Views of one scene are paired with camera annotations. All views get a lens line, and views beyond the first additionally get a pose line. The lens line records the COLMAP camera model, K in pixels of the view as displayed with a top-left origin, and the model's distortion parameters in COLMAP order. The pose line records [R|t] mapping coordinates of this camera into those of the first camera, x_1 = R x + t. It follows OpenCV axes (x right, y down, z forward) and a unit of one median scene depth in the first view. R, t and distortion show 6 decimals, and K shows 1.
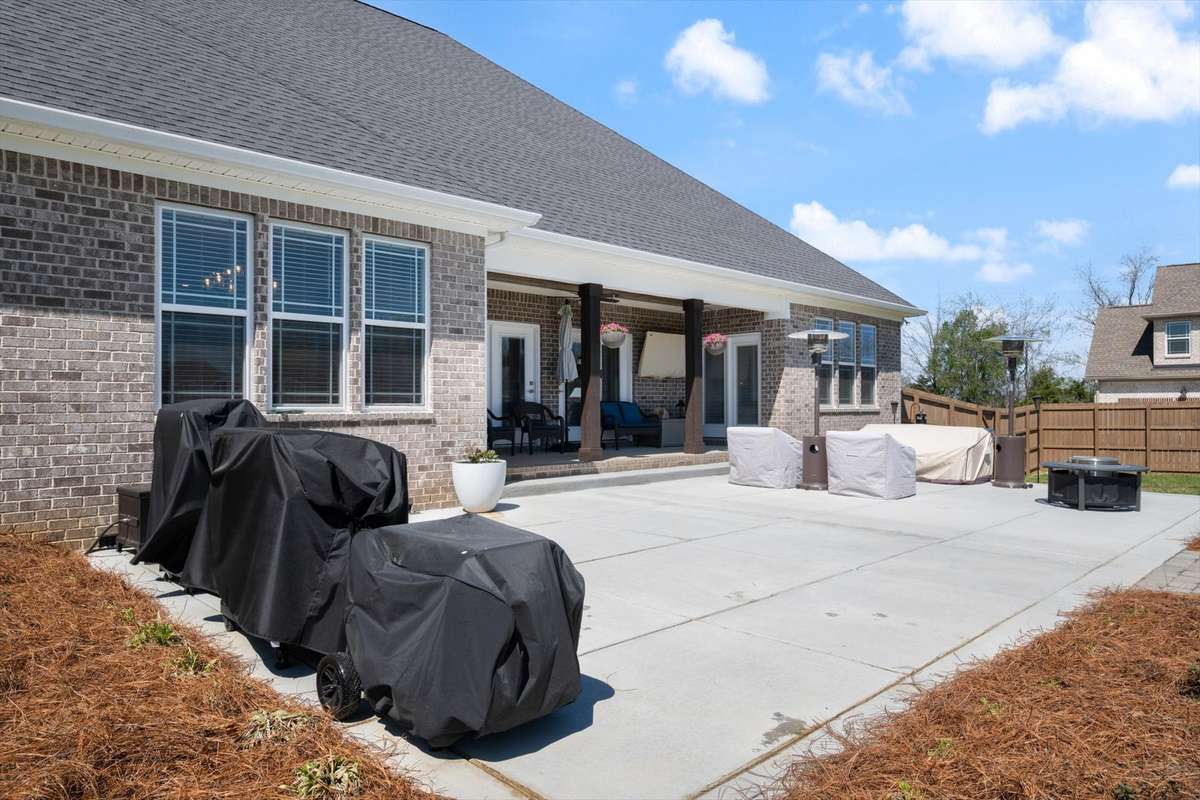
lens RADIAL K [[759.3, 0, 599.6], [0, 759.3, 400.0], [0, 0, 1]] dist [-0.000109, -0.000074]
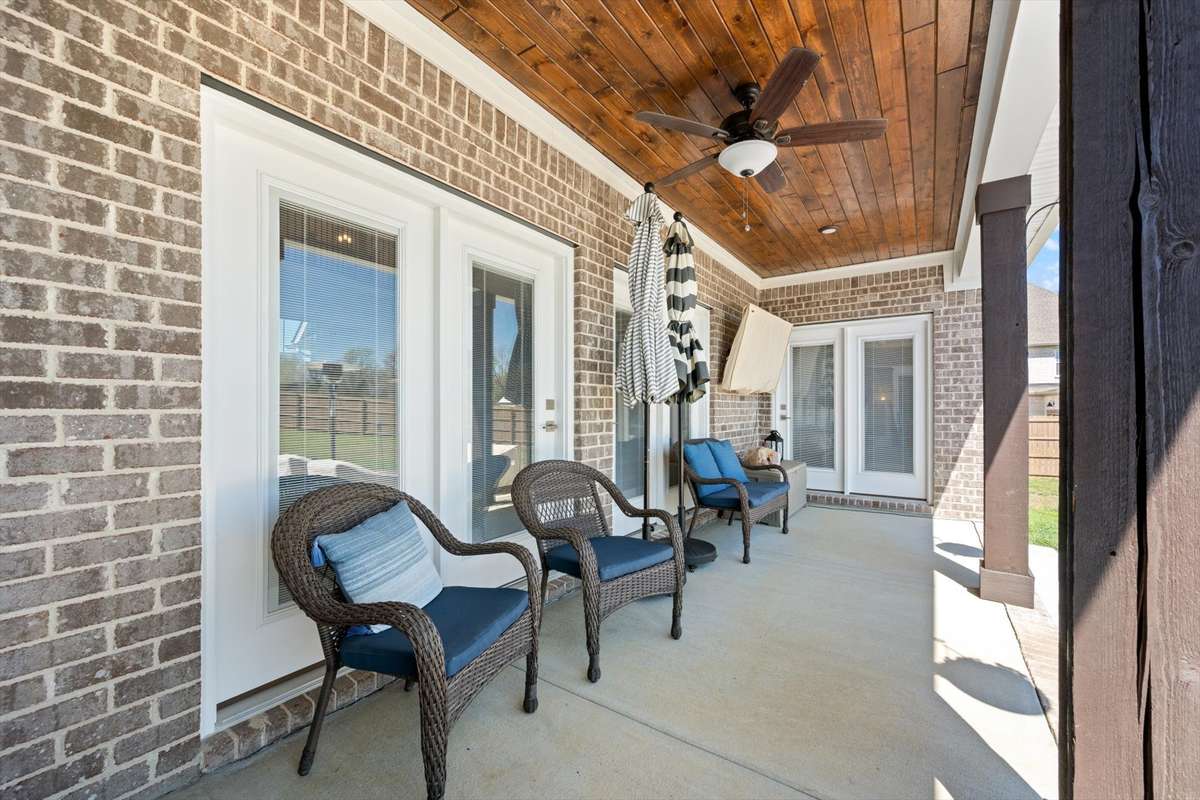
lens RADIAL K [[475.3, 0, 601.4], [0, 475.3, 402.4], [0, 0, 1]] dist [-0.000450, -0.000006]
pose [[0.979920, 0.006029, 0.199299, -0.111240], [-0.005109, 0.999974, -0.005127, -0.021967], [-0.199325, 0.004006, 0.979925, 0.768293]]
